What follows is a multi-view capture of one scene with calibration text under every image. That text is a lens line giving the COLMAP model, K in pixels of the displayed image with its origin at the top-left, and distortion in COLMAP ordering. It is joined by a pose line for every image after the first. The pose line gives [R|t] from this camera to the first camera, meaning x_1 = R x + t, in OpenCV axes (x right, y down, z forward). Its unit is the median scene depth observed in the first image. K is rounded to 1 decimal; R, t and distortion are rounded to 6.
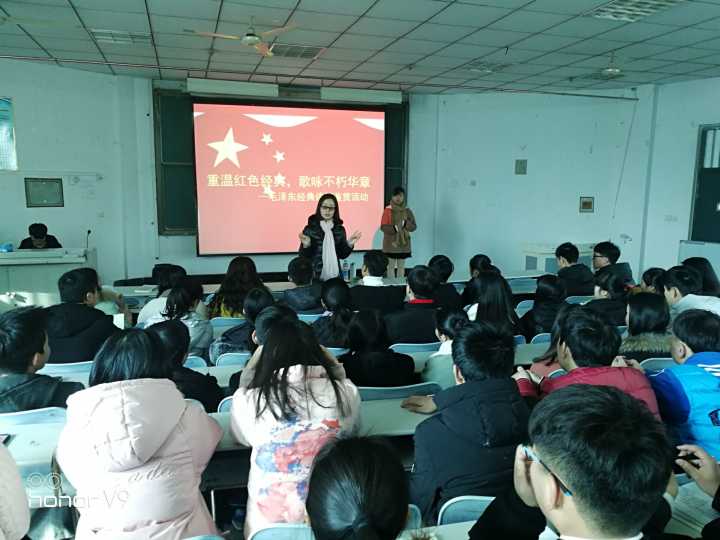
lens RADIAL K [[591.1, 0, 360.0], [0, 591.1, 270.0], [0, 0, 1]] dist [-0.000371, 0.004033]
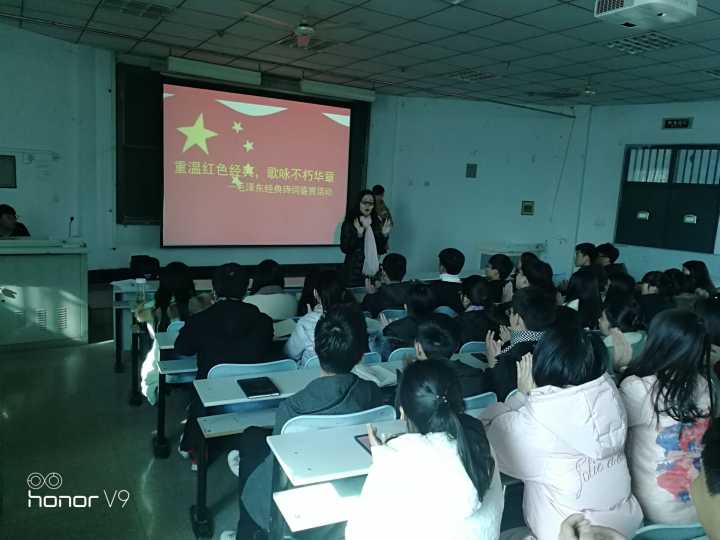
lens RADIAL K [[591.1, 0, 360.0], [0, 591.1, 270.0], [0, 0, 1]] dist [-0.000371, 0.004033]
pose [[0.963355, 0.010567, 0.268022, -0.227650], [-0.013854, 0.999850, 0.010374, -0.001701], [-0.267872, -0.013707, 0.963357, 0.015689]]
